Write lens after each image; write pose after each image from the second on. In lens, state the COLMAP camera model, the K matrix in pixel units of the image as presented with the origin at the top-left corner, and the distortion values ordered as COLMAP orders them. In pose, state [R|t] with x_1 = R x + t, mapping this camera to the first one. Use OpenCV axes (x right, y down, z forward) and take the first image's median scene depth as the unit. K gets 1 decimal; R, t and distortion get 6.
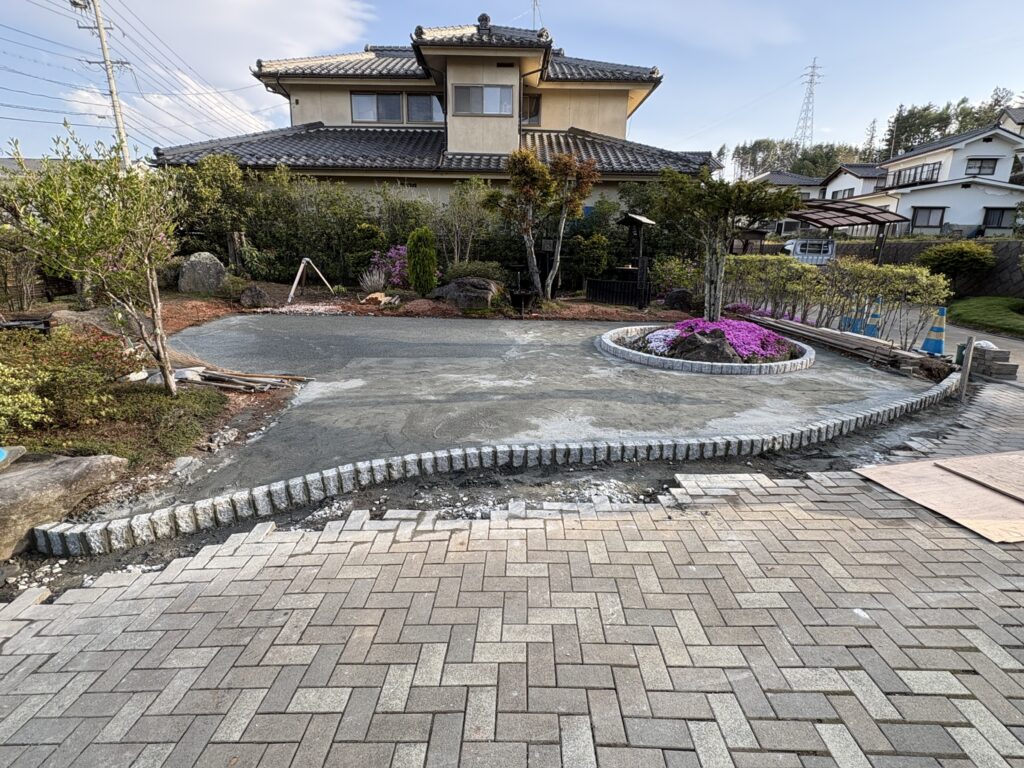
lens RADIAL K [[515.9, 0, 513.1], [0, 515.9, 379.9], [0, 0, 1]] dist [-0.003990, 0.002248]
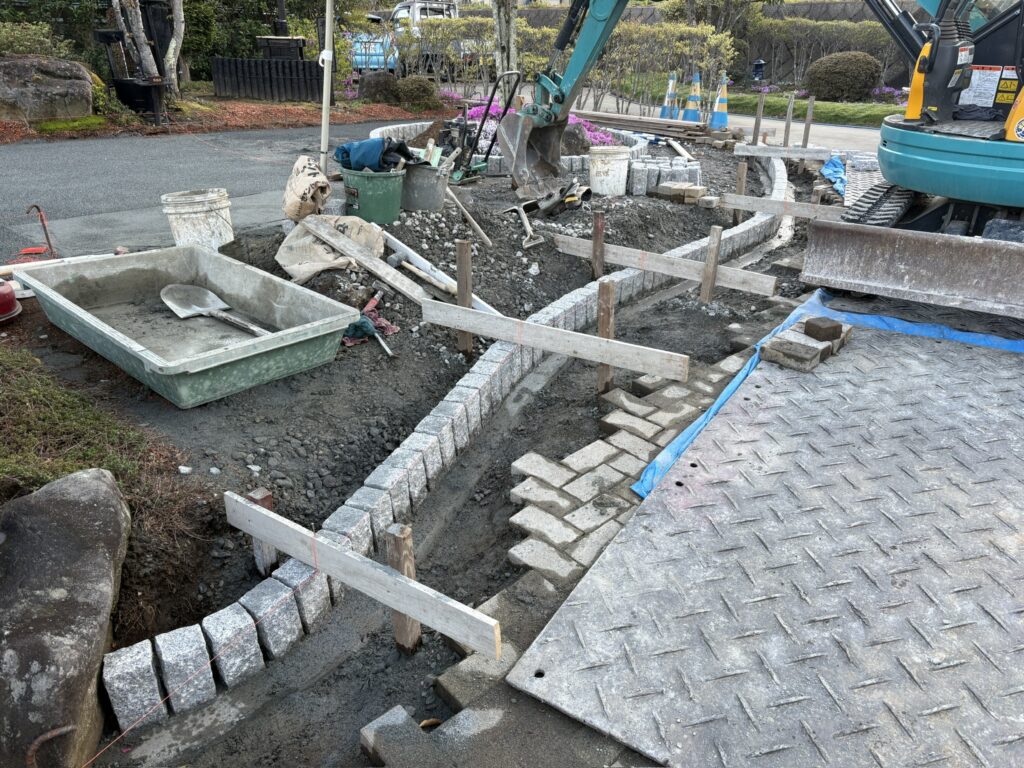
lens RADIAL K [[779.7, 0, 519.4], [0, 779.7, 384.2], [0, 0, 1]] dist [0.053929, -0.065136]
pose [[0.717130, -0.282331, 0.637191, -0.211052], [0.166262, 0.957179, 0.236993, -0.000074], [-0.676817, -0.064015, 0.733363, 0.082821]]
